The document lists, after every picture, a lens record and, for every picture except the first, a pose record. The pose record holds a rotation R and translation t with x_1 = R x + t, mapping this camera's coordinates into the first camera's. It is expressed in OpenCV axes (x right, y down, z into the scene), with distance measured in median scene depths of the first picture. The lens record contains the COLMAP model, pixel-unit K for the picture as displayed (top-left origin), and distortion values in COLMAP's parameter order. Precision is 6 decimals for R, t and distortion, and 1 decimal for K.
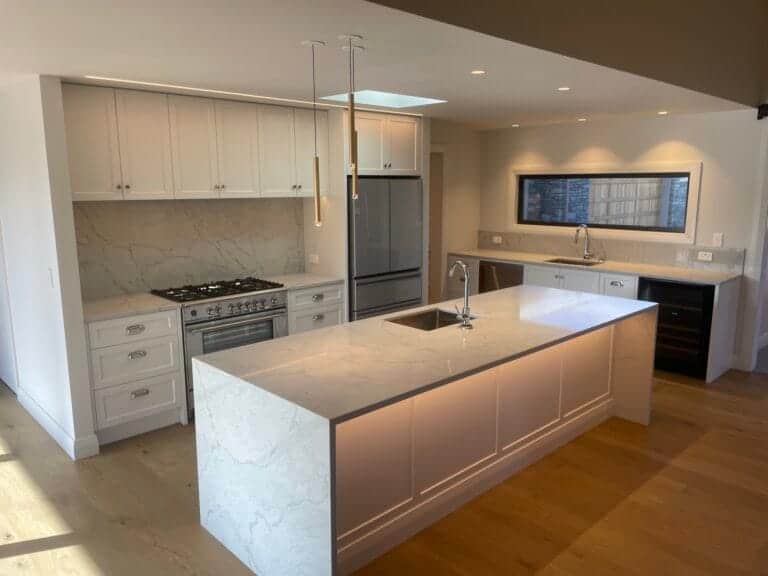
lens RADIAL K [[579.9, 0, 384.0], [0, 579.9, 288.0], [0, 0, 1]] dist [0.117536, -0.132985]
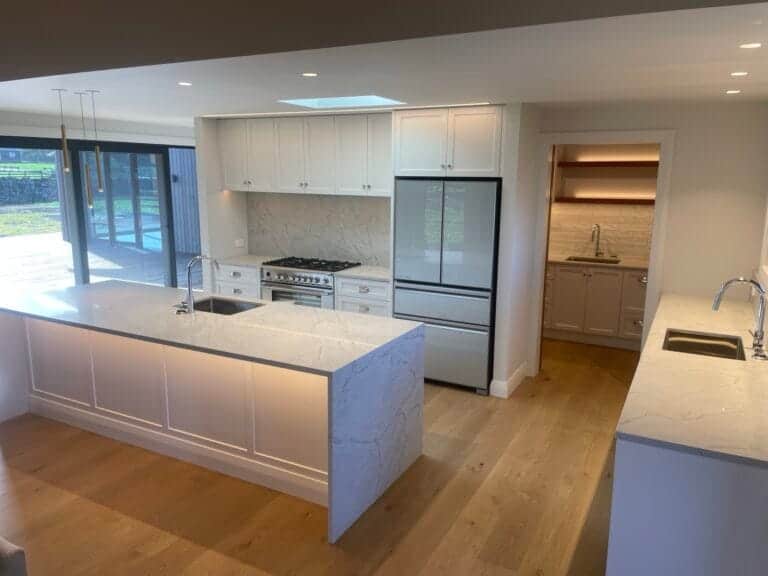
lens RADIAL K [[579.9, 0, 384.0], [0, 579.9, 288.0], [0, 0, 1]] dist [0.117536, -0.132985]
pose [[0.311950, 0.186070, -0.931700, 0.961818], [-0.187931, 0.973344, 0.131465, -0.144704], [0.931327, 0.134085, 0.338603, 0.718797]]
